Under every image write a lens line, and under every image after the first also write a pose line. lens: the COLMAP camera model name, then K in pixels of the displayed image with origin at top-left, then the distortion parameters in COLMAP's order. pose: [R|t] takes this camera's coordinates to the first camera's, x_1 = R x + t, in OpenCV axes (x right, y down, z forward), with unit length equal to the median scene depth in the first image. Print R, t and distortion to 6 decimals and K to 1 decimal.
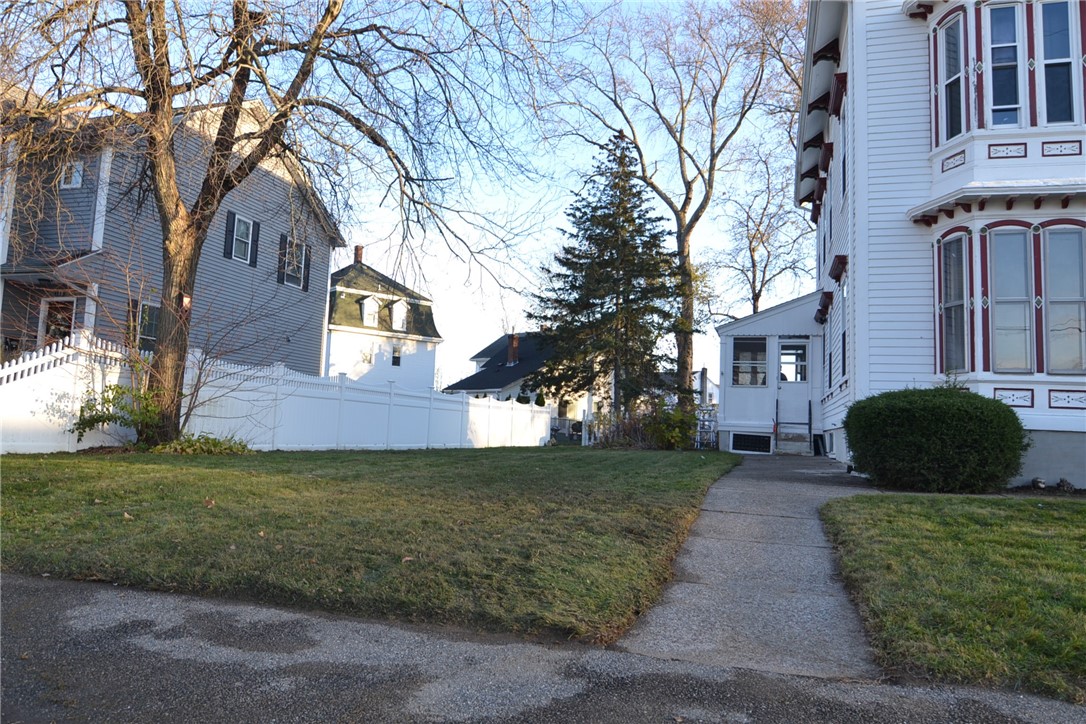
lens RADIAL K [[763.1, 0, 543.0], [0, 763.1, 362.0], [0, 0, 1]] dist [-0.029606, 0.000268]
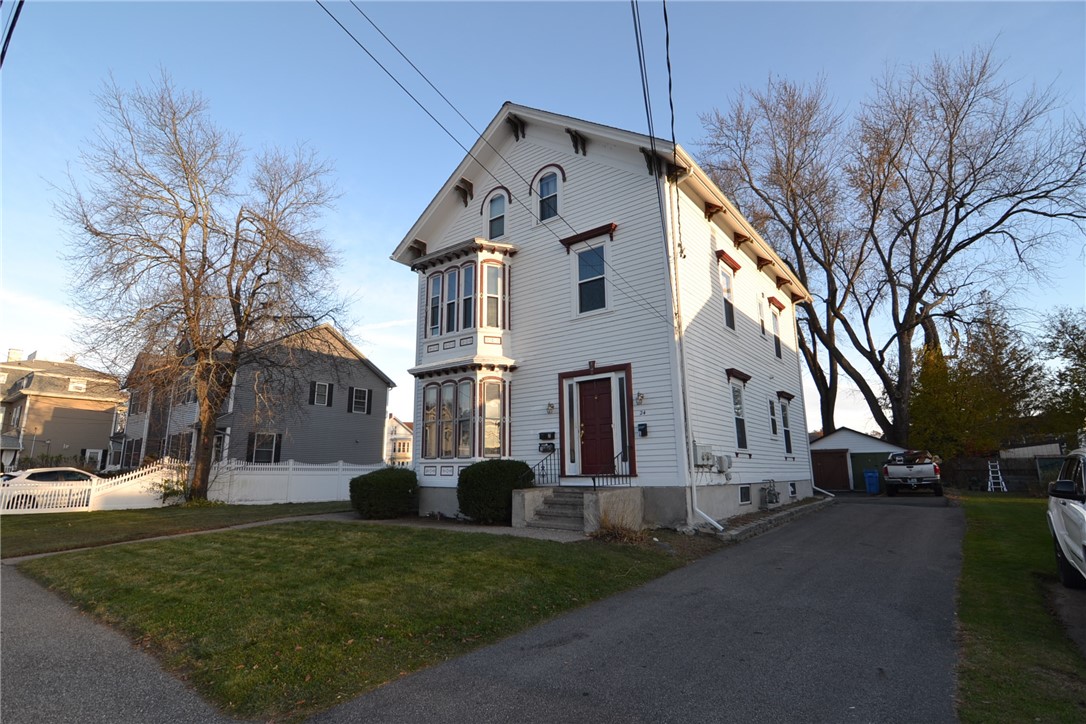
lens RADIAL K [[540.5, 0, 536.9], [0, 540.5, 359.3], [0, 0, 1]] dist [-0.022994, 0.000342]
pose [[0.930917, -0.121292, -0.344502, 0.340791], [0.077219, 0.987286, -0.138940, -0.005977], [0.356974, 0.102739, 0.928447, -0.065053]]
